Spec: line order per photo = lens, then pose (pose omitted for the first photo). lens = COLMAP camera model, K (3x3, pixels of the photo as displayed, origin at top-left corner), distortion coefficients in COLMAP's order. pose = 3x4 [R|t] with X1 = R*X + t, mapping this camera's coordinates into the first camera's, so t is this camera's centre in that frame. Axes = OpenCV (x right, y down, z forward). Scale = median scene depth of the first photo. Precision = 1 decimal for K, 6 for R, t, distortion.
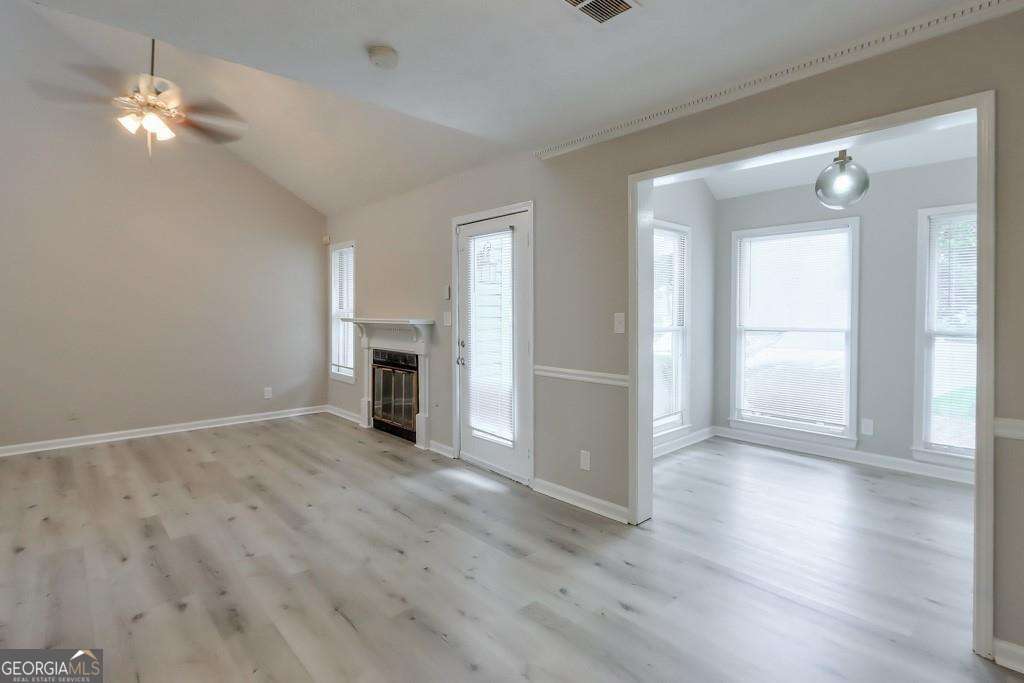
lens RADIAL K [[500.1, 0, 531.2], [0, 500.1, 318.1], [0, 0, 1]] dist [0.011528, -0.000531]
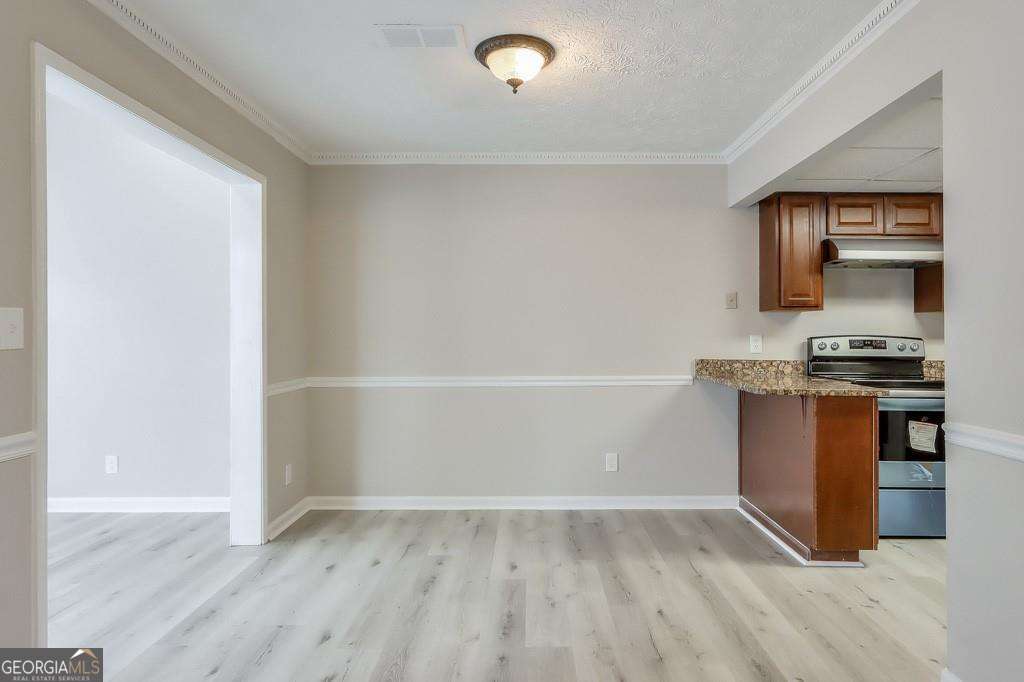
lens RADIAL K [[614.8, 0, 529.4], [0, 614.8, 328.5], [0, 0, 1]] dist [-0.002778, 0.000955]
pose [[-0.730275, 0.009232, 0.683091, -0.421329], [0.014545, 0.999892, 0.002037, 0.011687], [-0.682998, 0.011423, -0.730331, 0.781034]]
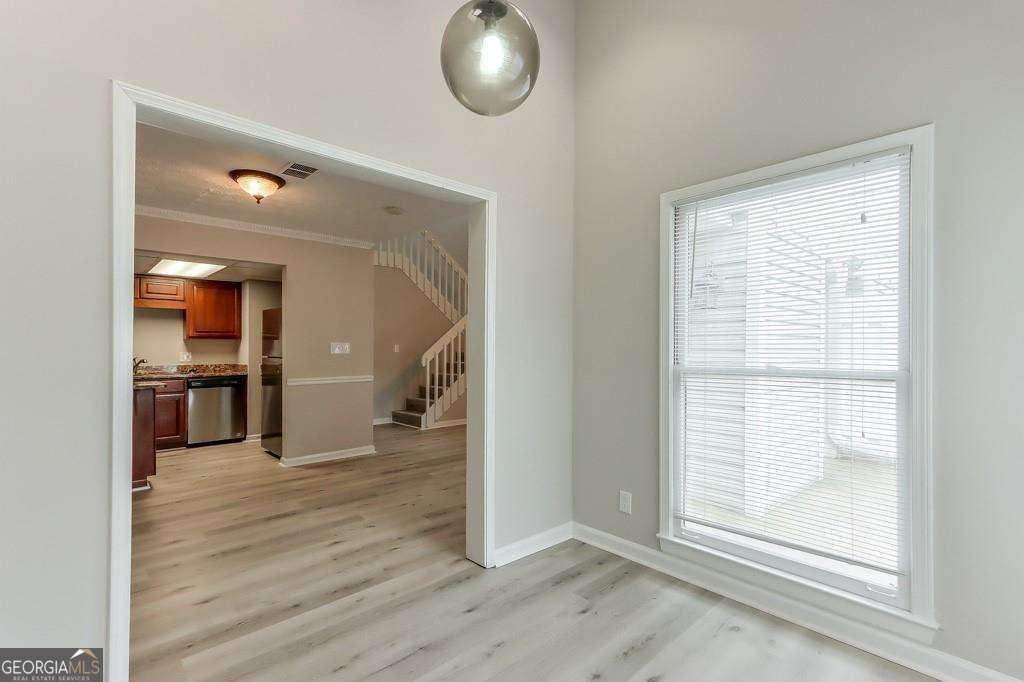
lens RADIAL K [[478.5, 0, 509.6], [0, 478.5, 341.2], [0, 0, 1]] dist [0.001230, 0.000224]
pose [[-0.004380, -0.010366, -0.999937, 0.796333], [-0.020644, 0.999734, -0.010274, -0.000111], [0.999777, 0.020598, -0.004593, 0.752383]]
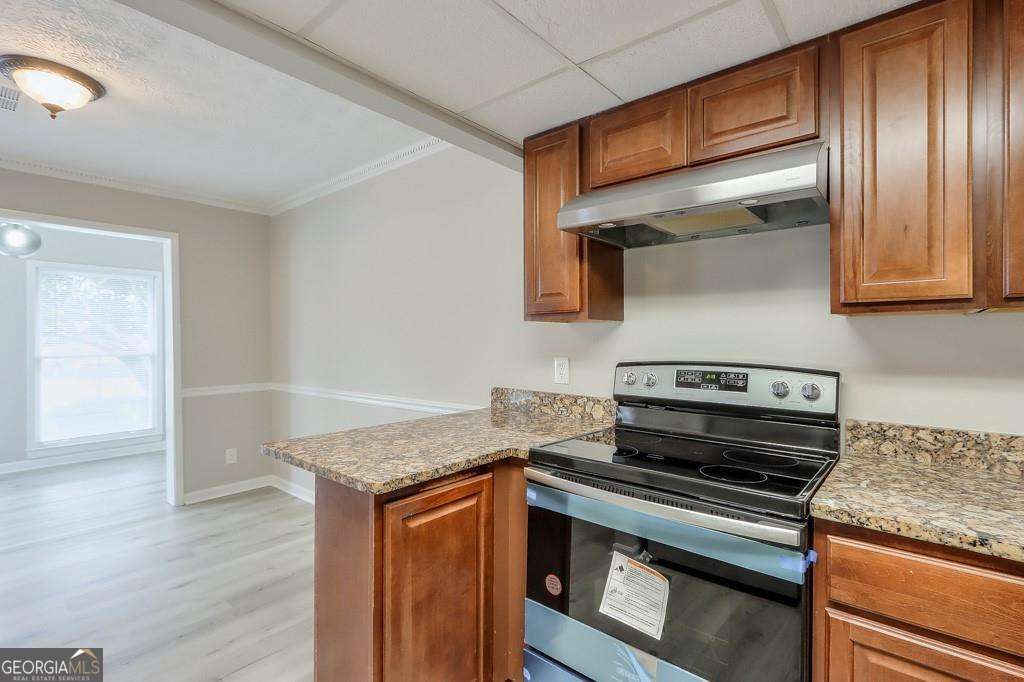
lens RADIAL K [[478.5, 0, 517.6], [0, 478.5, 338.7], [0, 0, 1]] dist [0.001230, 0.000224]
pose [[-0.117643, 0.000670, 0.993056, -0.523947], [0.023937, 0.999711, 0.002161, 0.007361], [-0.992767, 0.024025, -0.117625, -0.067902]]
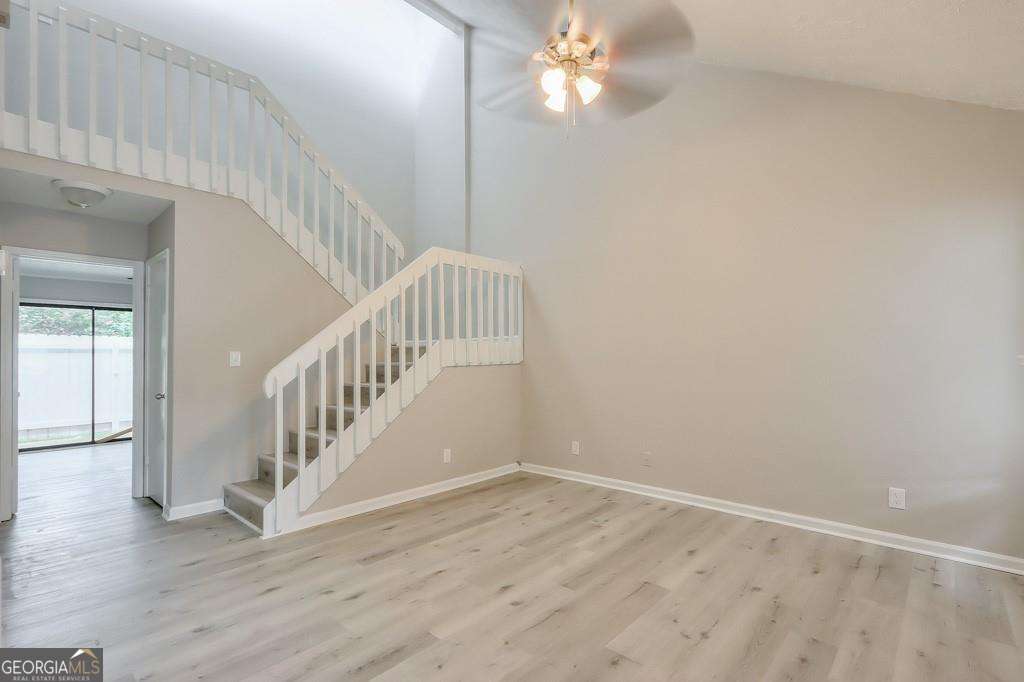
lens RADIAL K [[478.5, 0, 511.8], [0, 478.5, 350.4], [0, 0, 1]] dist [0.001230, 0.000224]
pose [[0.075853, -0.008452, -0.997083, -0.065816], [-0.012372, 0.999879, -0.009417, 0.004151], [0.997042, 0.013050, 0.075739, 0.771352]]
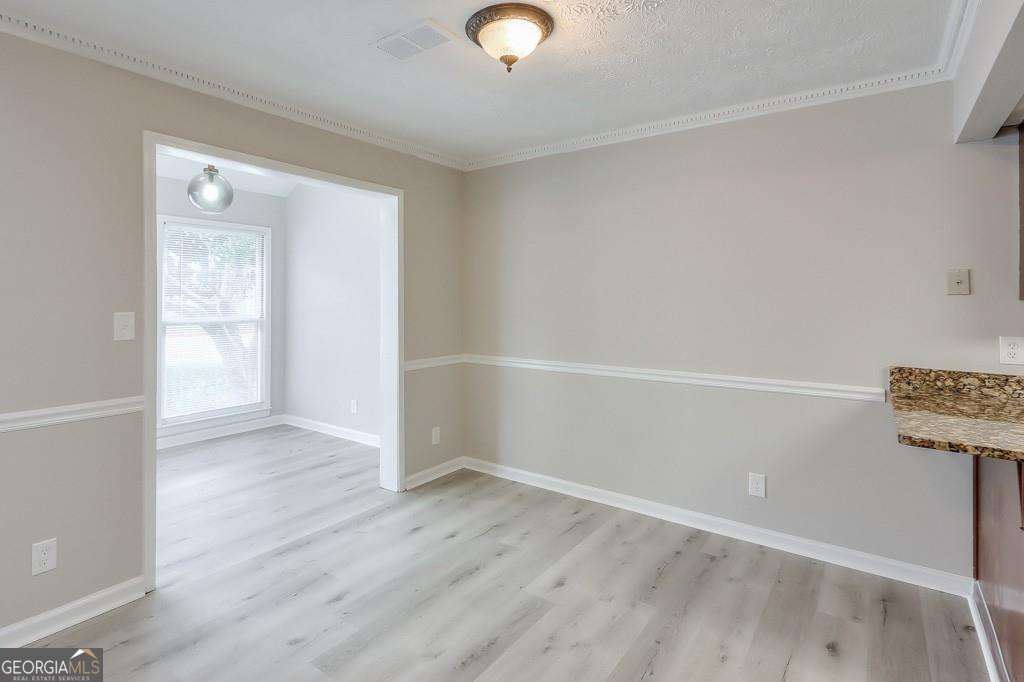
lens RADIAL K [[521.5, 0, 469.8], [0, 521.5, 294.8], [0, 0, 1]] dist [-0.003027, -0.001157]
pose [[-0.150069, 0.007975, 0.988643, -0.455517], [0.013765, 0.999887, -0.005976, -0.016973], [-0.988580, 0.012711, -0.150162, 0.445494]]
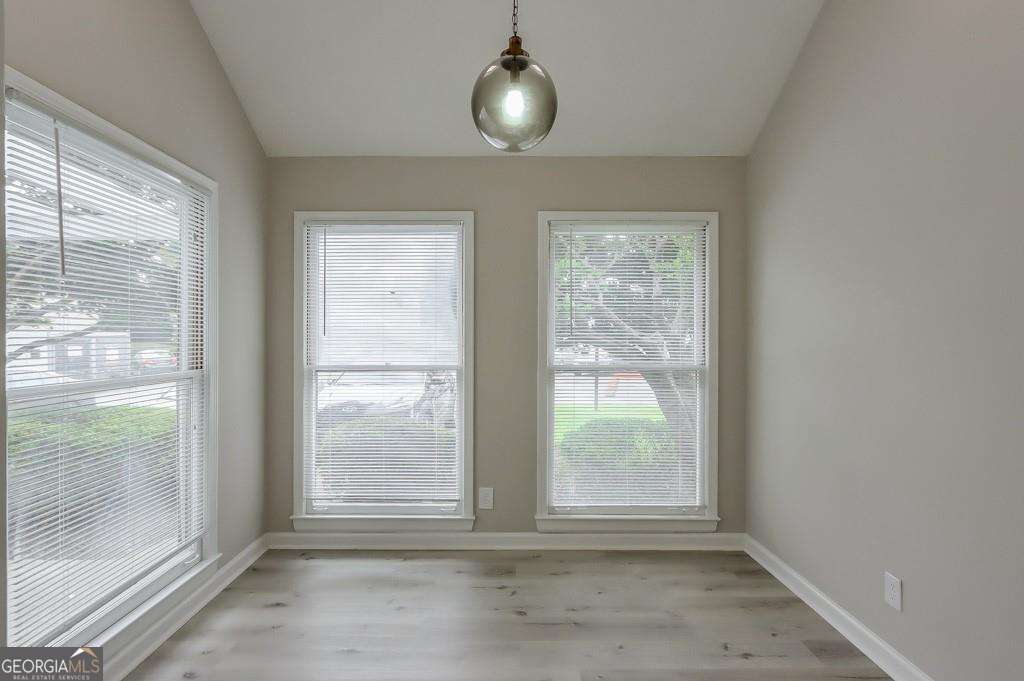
lens RADIAL K [[478.5, 0, 513.2], [0, 478.5, 341.2], [0, 0, 1]] dist [0.001230, 0.000224]
pose [[0.677063, 0.001138, 0.735924, 0.178382], [0.012919, 0.999826, -0.013432, -0.002798], [-0.735811, 0.018602, 0.676931, 0.486700]]
